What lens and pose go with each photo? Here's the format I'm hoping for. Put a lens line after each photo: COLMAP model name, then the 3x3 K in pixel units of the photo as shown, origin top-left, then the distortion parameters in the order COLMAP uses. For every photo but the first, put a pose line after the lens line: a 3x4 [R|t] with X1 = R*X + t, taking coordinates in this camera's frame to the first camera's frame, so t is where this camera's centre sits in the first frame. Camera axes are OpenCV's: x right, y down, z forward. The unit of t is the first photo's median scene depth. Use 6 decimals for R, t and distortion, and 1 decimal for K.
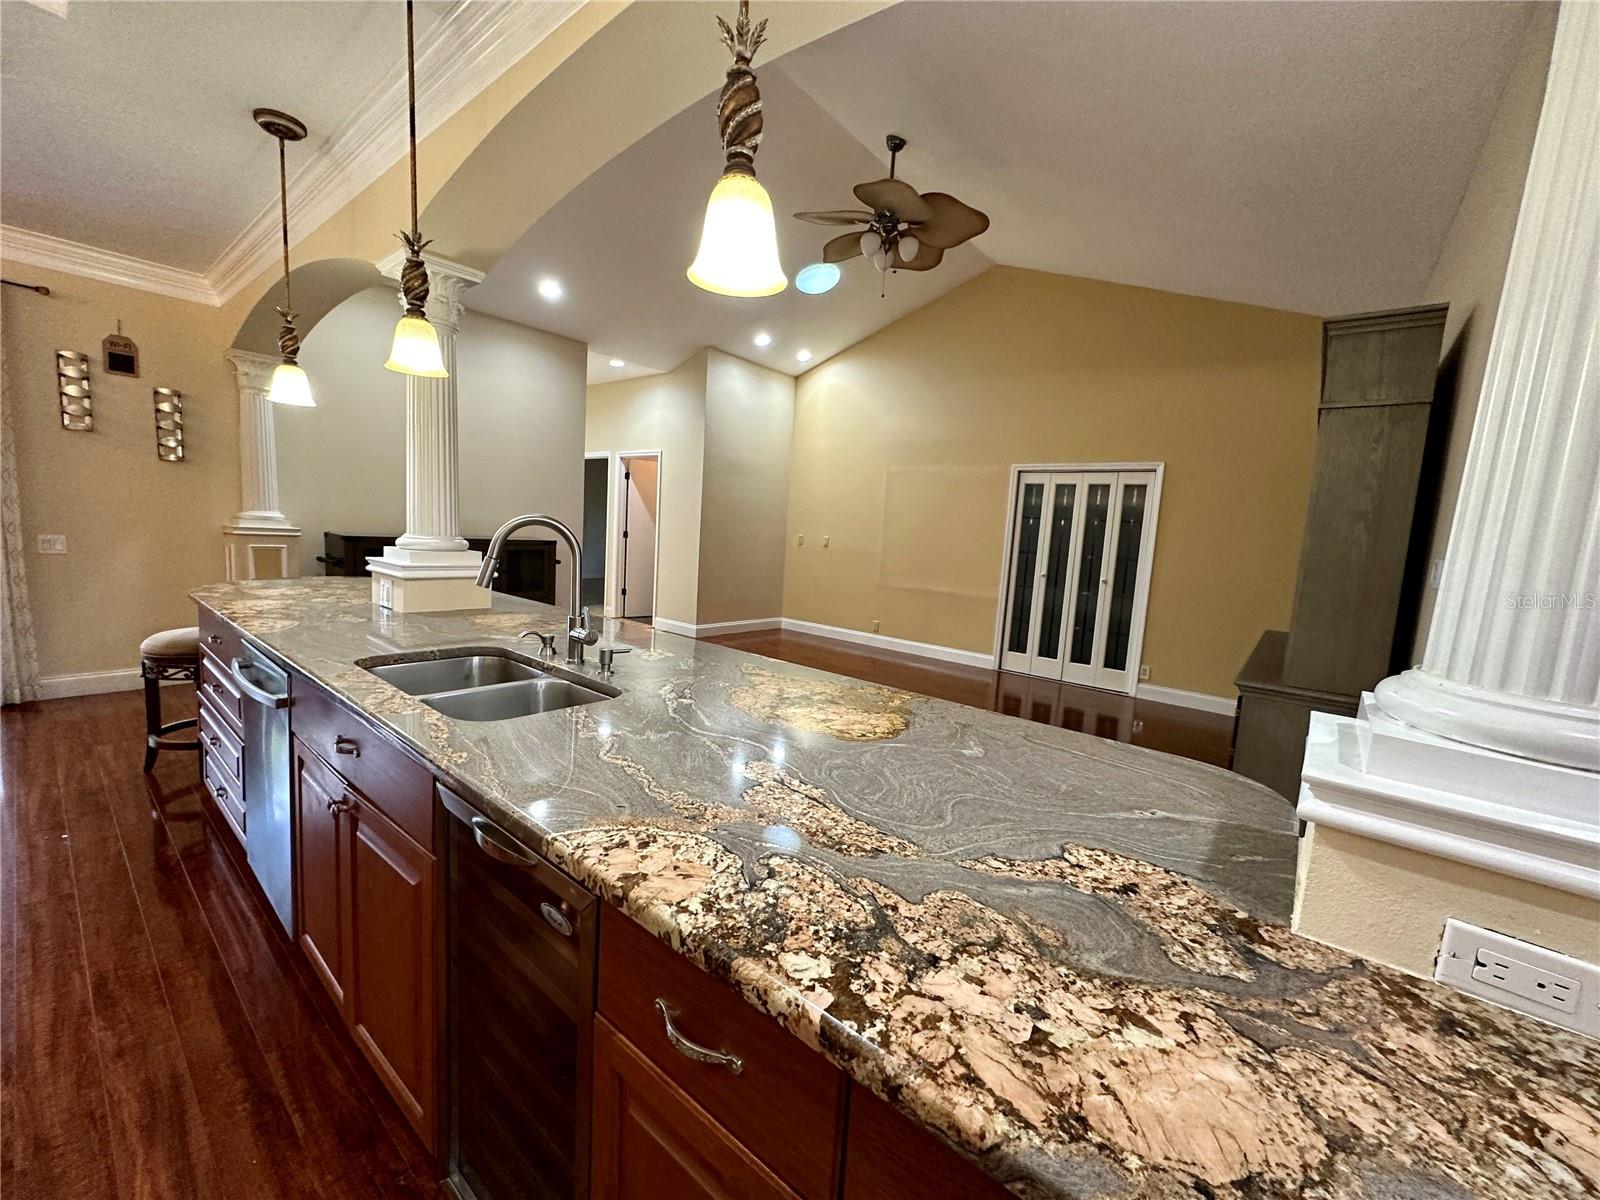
lens RADIAL K [[639.4, 0, 803.6], [0, 639.4, 597.0], [0, 0, 1]] dist [-0.003251, 0.000585]
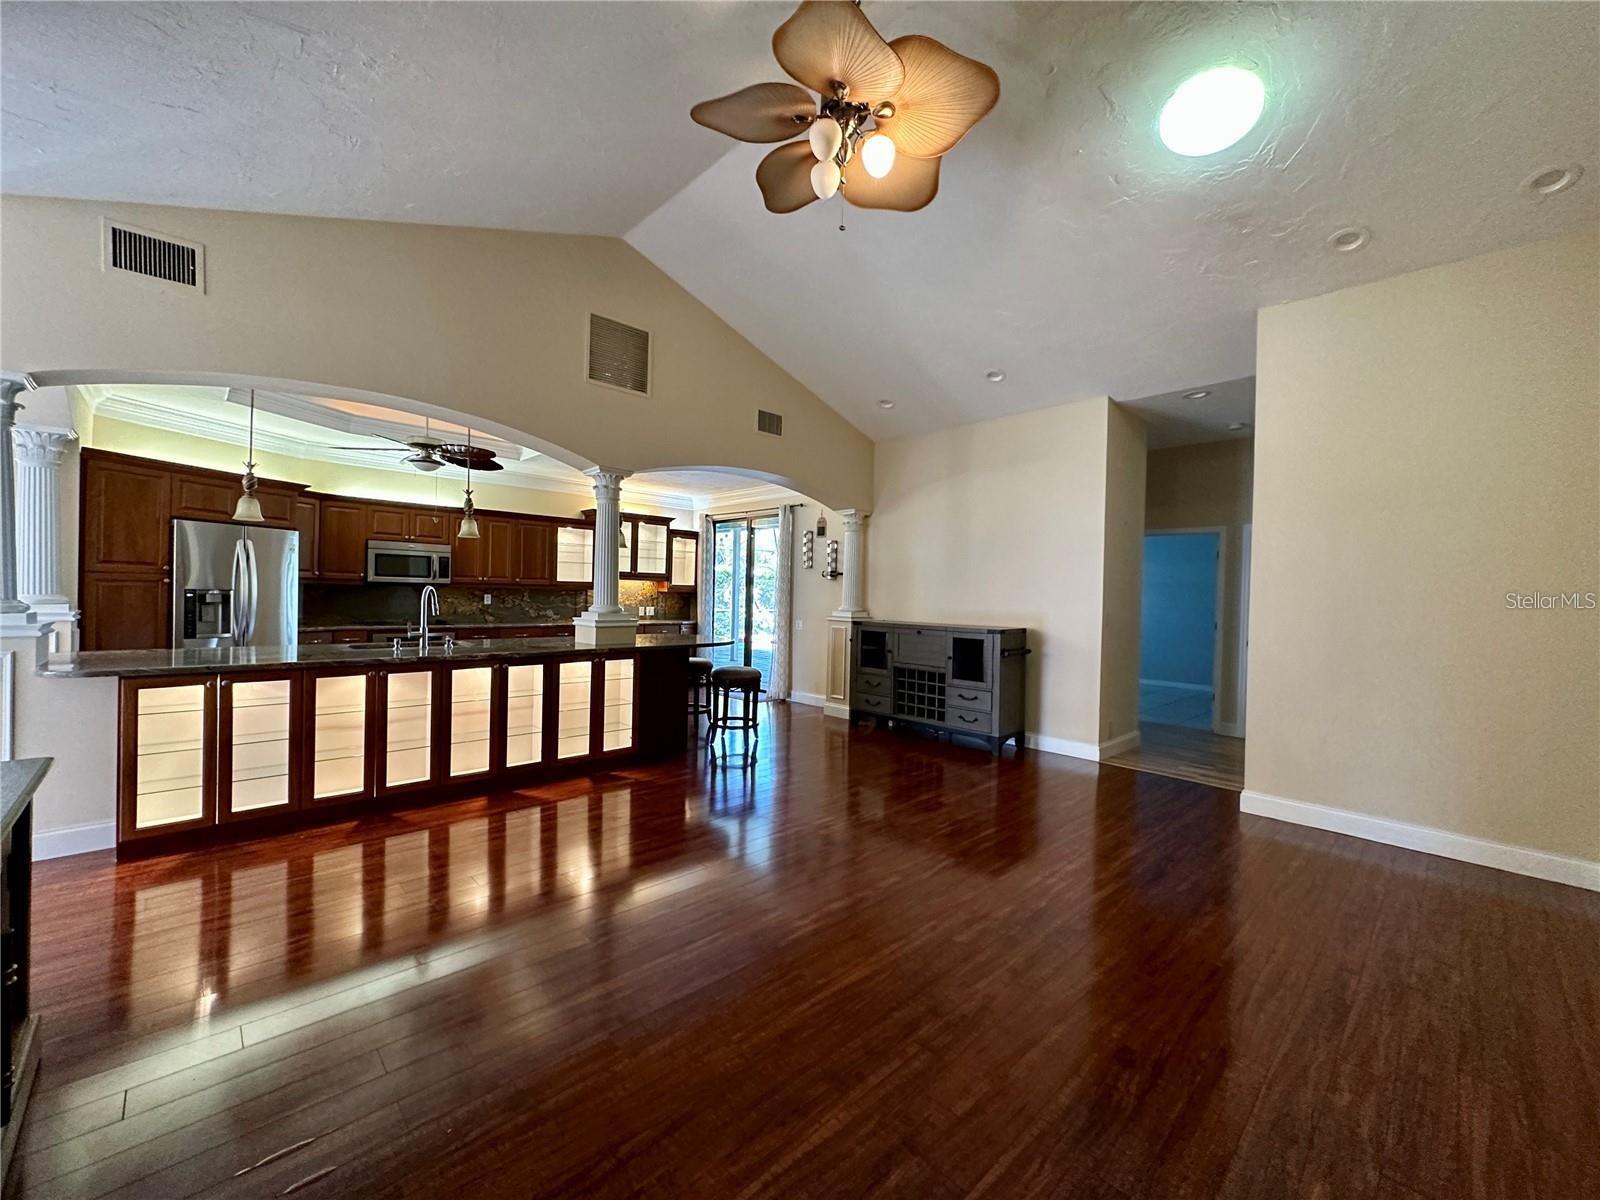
lens RADIAL K [[639.4, 0, 794.5], [0, 639.4, 589.2], [0, 0, 1]] dist [-0.003251, 0.000585]
pose [[-0.129062, -0.072126, -0.989010, 4.470408], [-0.140460, 0.988625, -0.053768, -0.439768], [0.981638, 0.131977, -0.137724, 6.561849]]
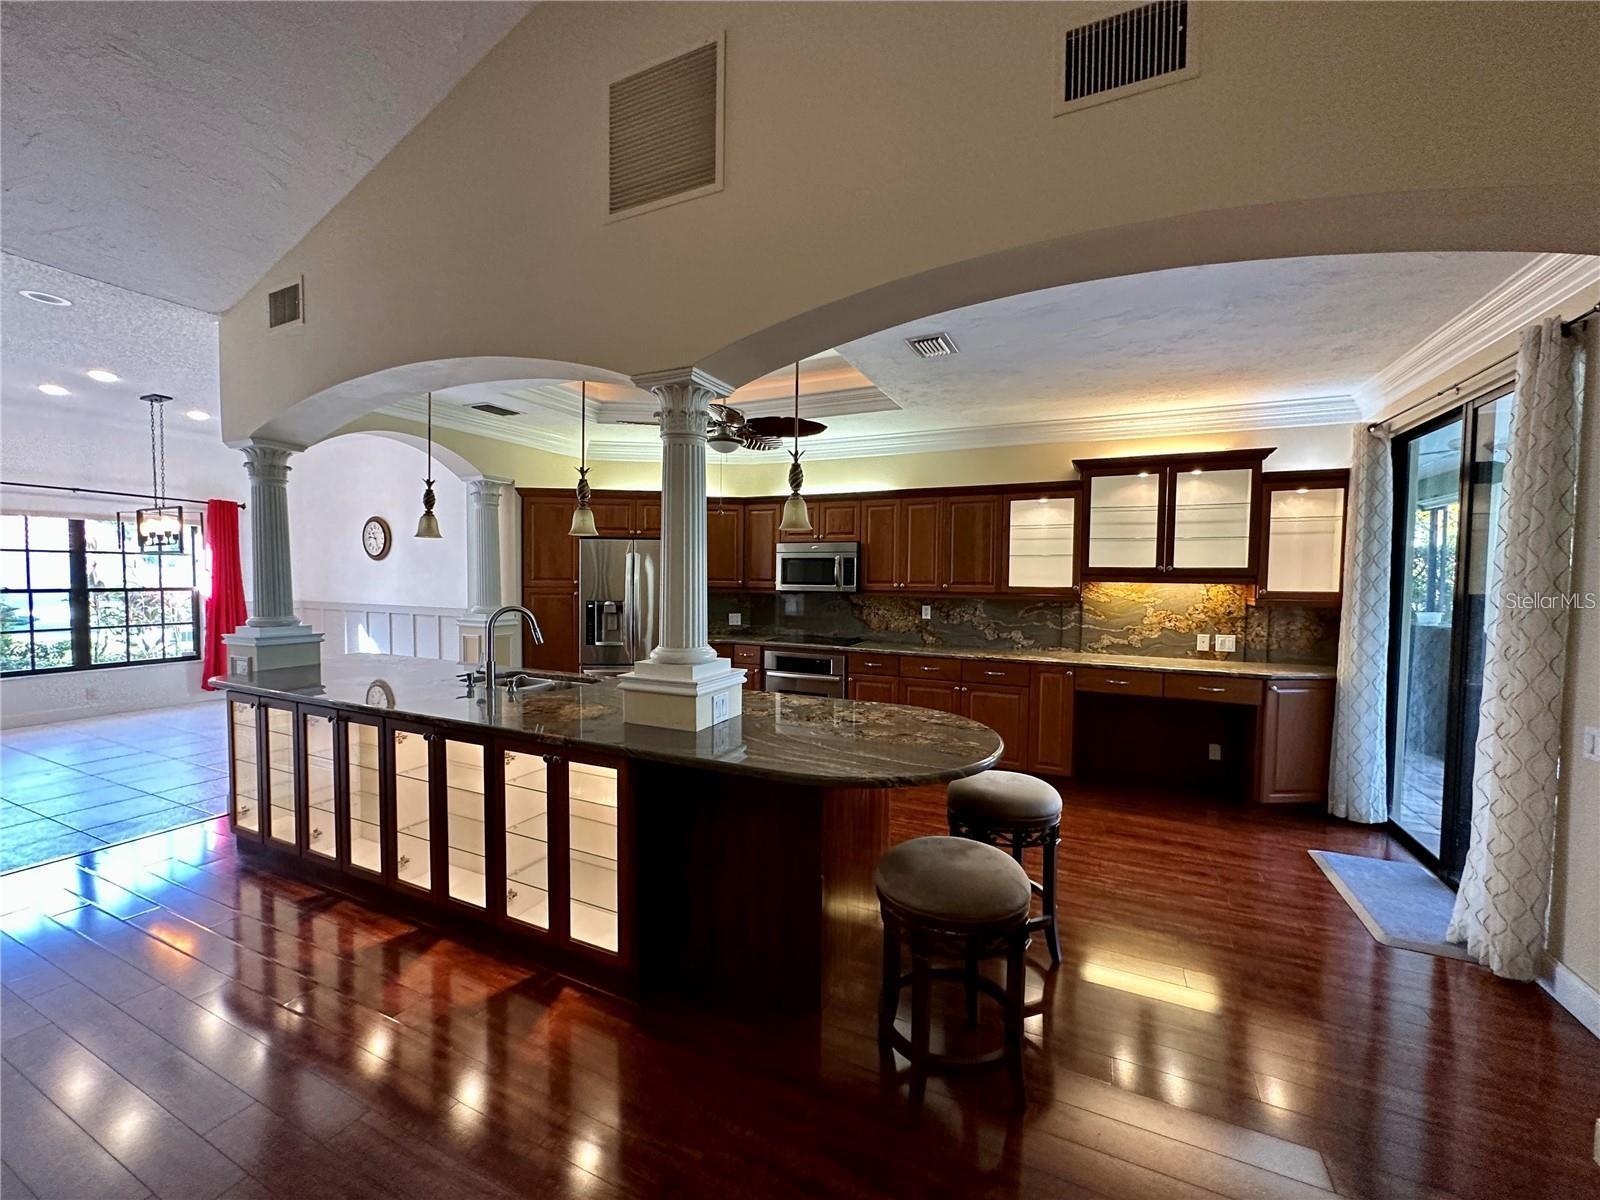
lens RADIAL K [[639.4, 0, 794.9], [0, 639.4, 597.9], [0, 0, 1]] dist [-0.003251, 0.000585]
pose [[-0.968208, -0.062706, -0.242161, -1.789549], [-0.095956, 0.987115, 0.128046, -1.121973], [0.231012, 0.147212, -0.961749, 7.142862]]
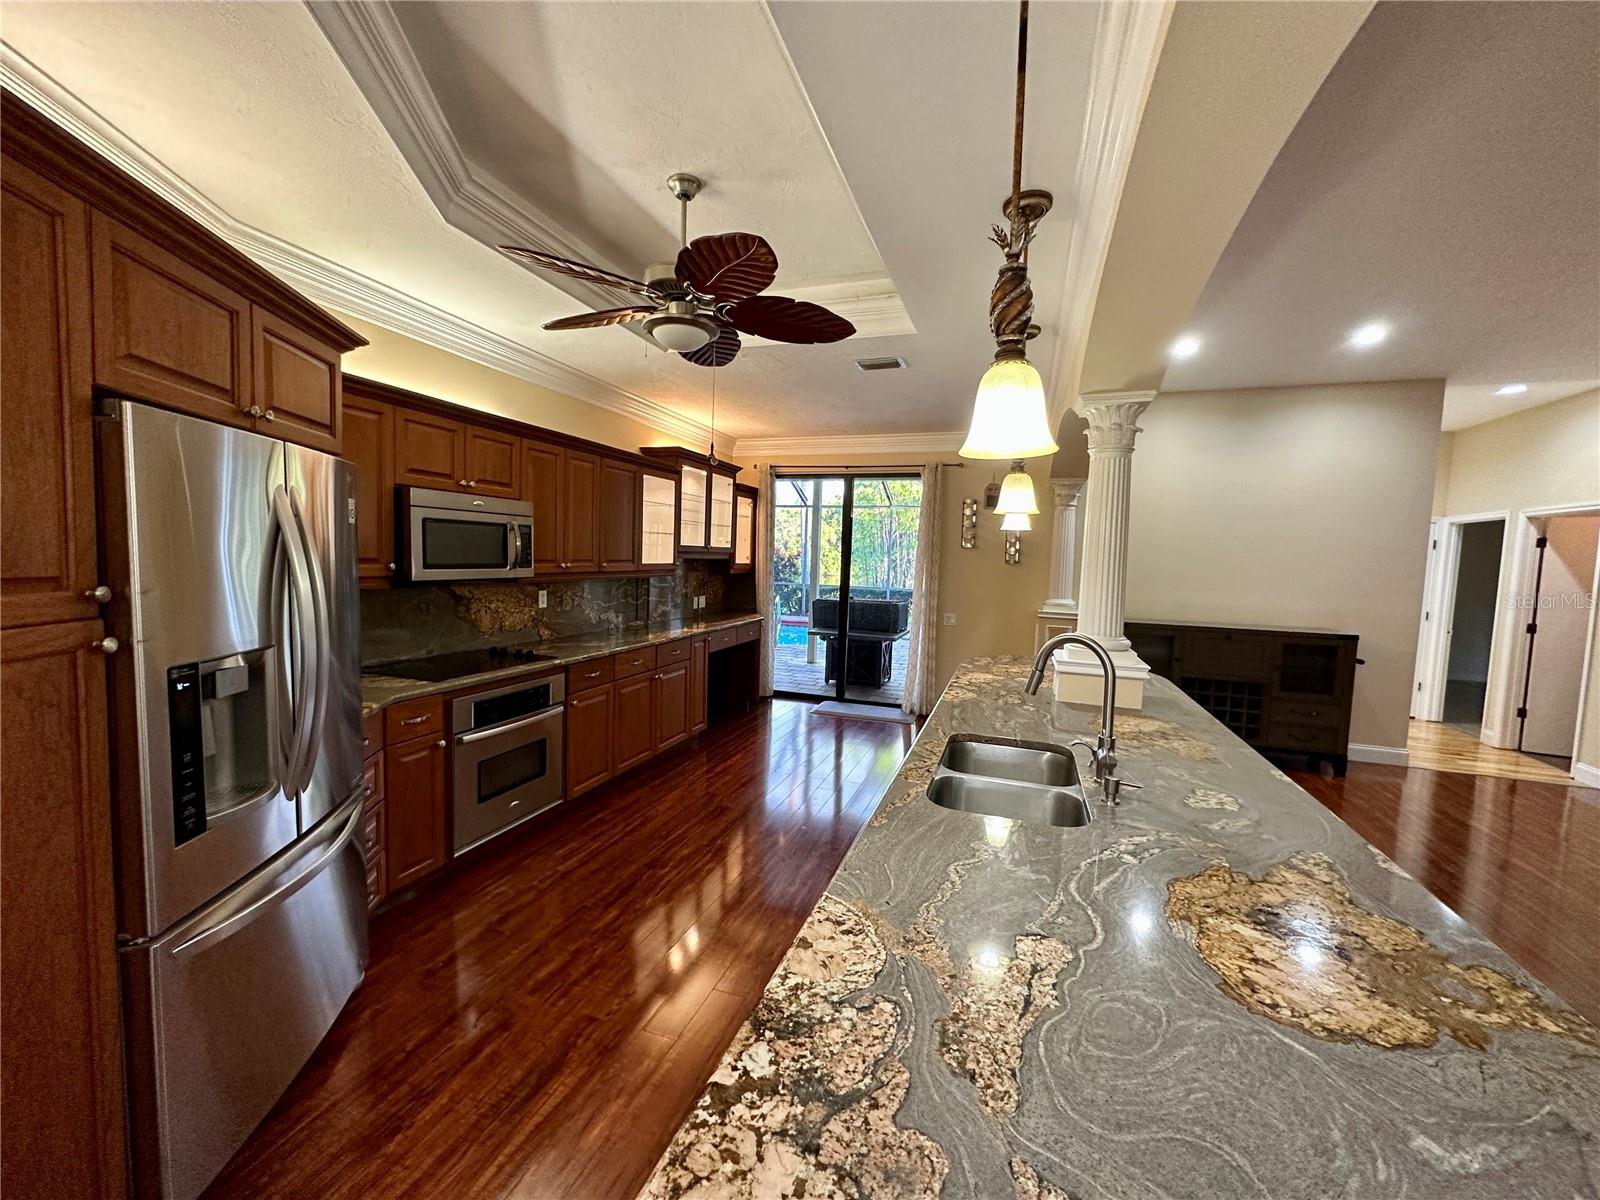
lens RADIAL K [[639.4, 0, 799.6], [0, 639.4, 602.0], [0, 0, 1]] dist [-0.003251, 0.000585]
pose [[0.341246, 0.020525, -0.939750, 1.052327], [-0.115249, 0.993132, -0.020158, -0.263312], [0.932882, 0.115184, 0.341268, 0.483010]]
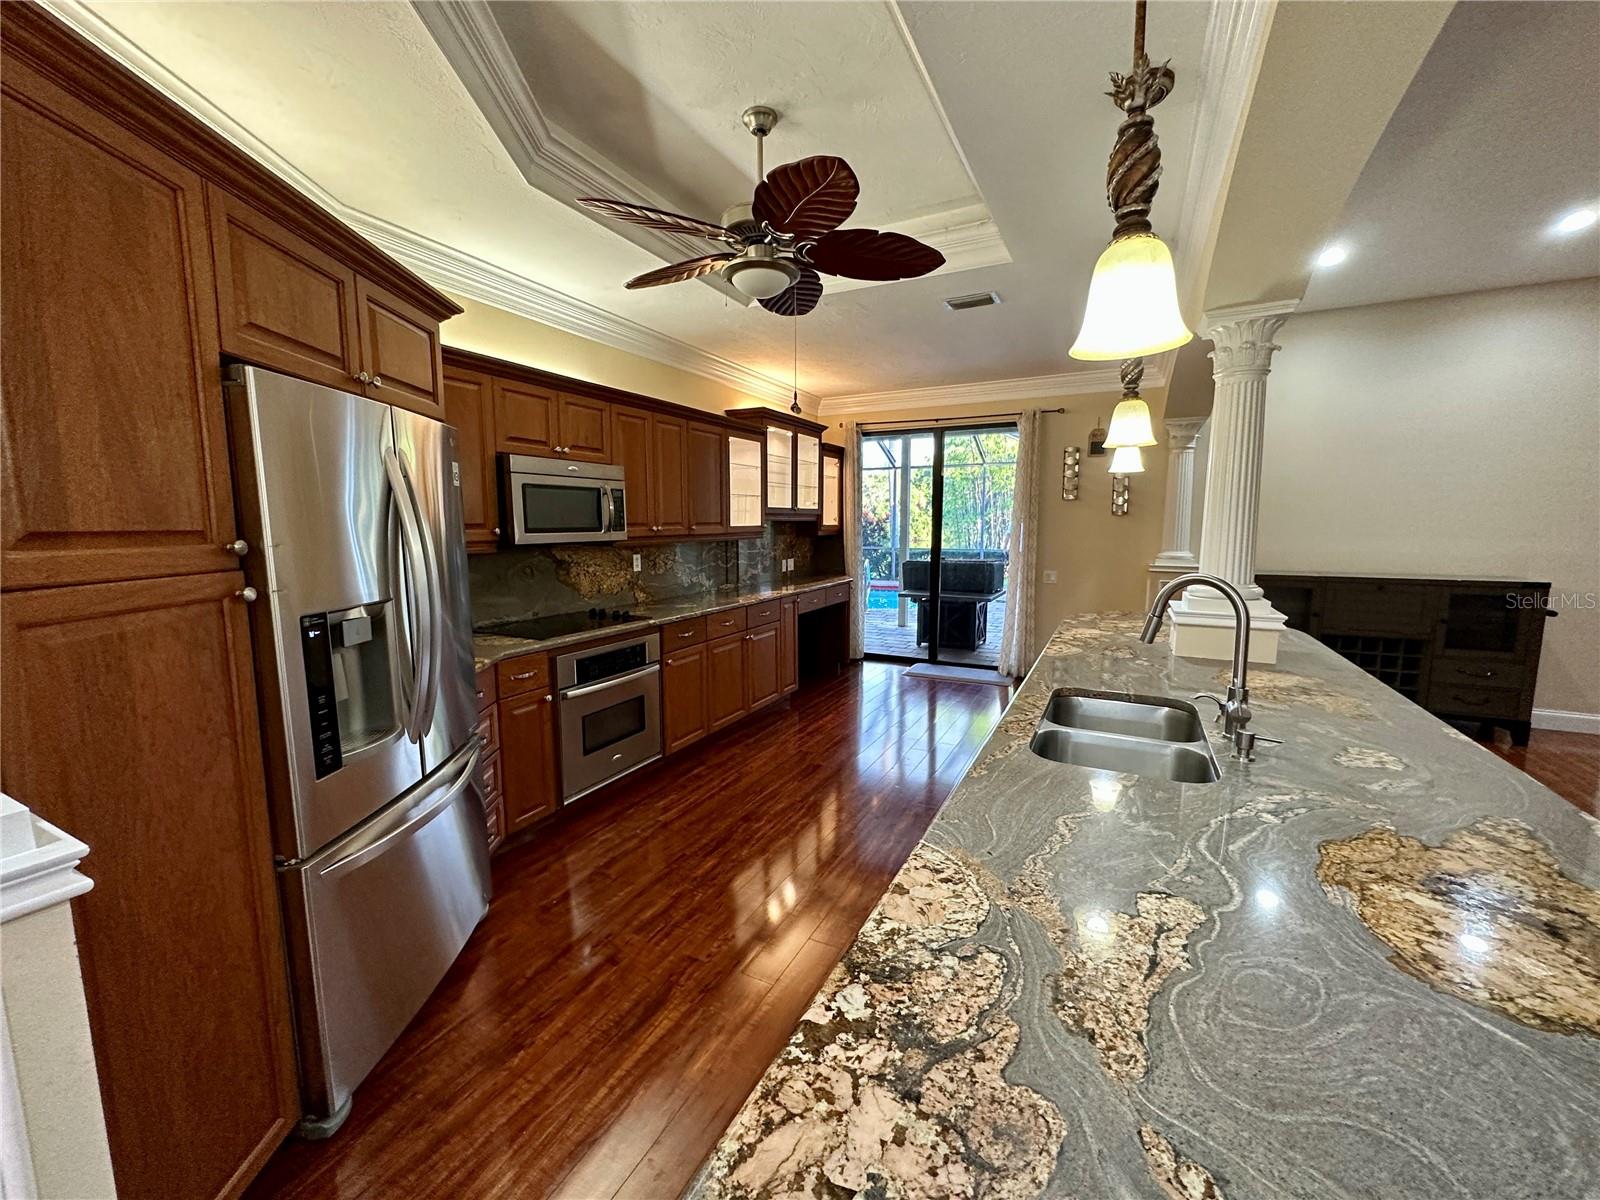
lens RADIAL K [[639.4, 0, 798.1], [0, 639.4, 602.6], [0, 0, 1]] dist [-0.003251, 0.000585]
pose [[0.205678, 0.063724, -0.976543, 0.968747], [-0.093144, 0.994622, 0.045286, -0.180594], [0.974177, 0.081644, 0.210508, 0.522733]]
